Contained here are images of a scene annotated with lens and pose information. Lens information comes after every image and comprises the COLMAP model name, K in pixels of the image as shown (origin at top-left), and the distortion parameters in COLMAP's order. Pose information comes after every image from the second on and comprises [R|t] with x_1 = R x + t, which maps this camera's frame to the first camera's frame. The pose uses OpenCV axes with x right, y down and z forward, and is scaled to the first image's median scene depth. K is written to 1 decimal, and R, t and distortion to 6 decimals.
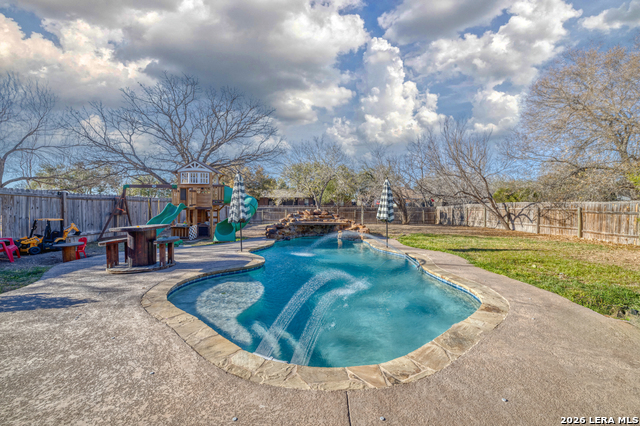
lens RADIAL K [[270.3, 0, 325.7], [0, 270.3, 210.6], [0, 0, 1]] dist [0.000445, 0.000176]
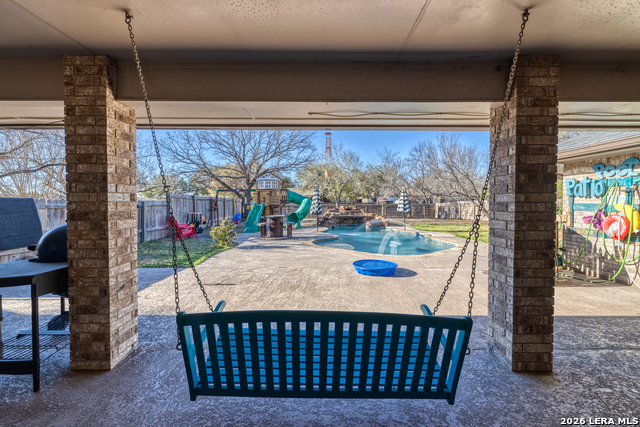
lens RADIAL K [[270.3, 0, 324.0], [0, 270.3, 211.9], [0, 0, 1]] dist [0.000445, 0.000176]
pose [[0.999976, -0.006541, 0.002358, -0.165200], [0.006500, 0.999833, 0.017066, 0.001019], [-0.002470, -0.017050, 0.999852, -0.375040]]
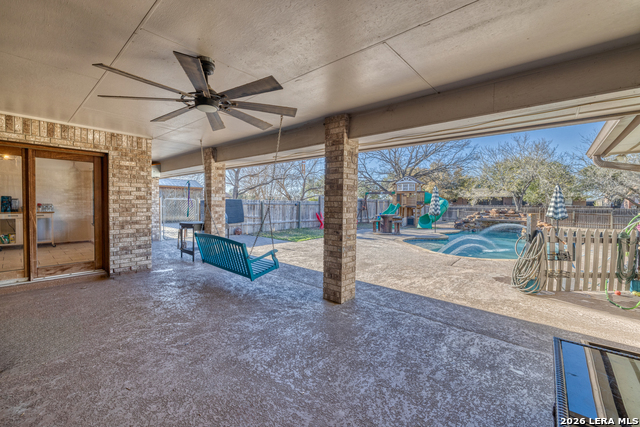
lens RADIAL K [[270.3, 0, 317.5], [0, 270.3, 215.5], [0, 0, 1]] dist [0.000445, 0.000176]
pose [[0.749298, 0.033424, -0.661389, 0.145454], [-0.018992, 0.999399, 0.028989, 0.005675], [0.661960, -0.009160, 0.749483, -0.433531]]
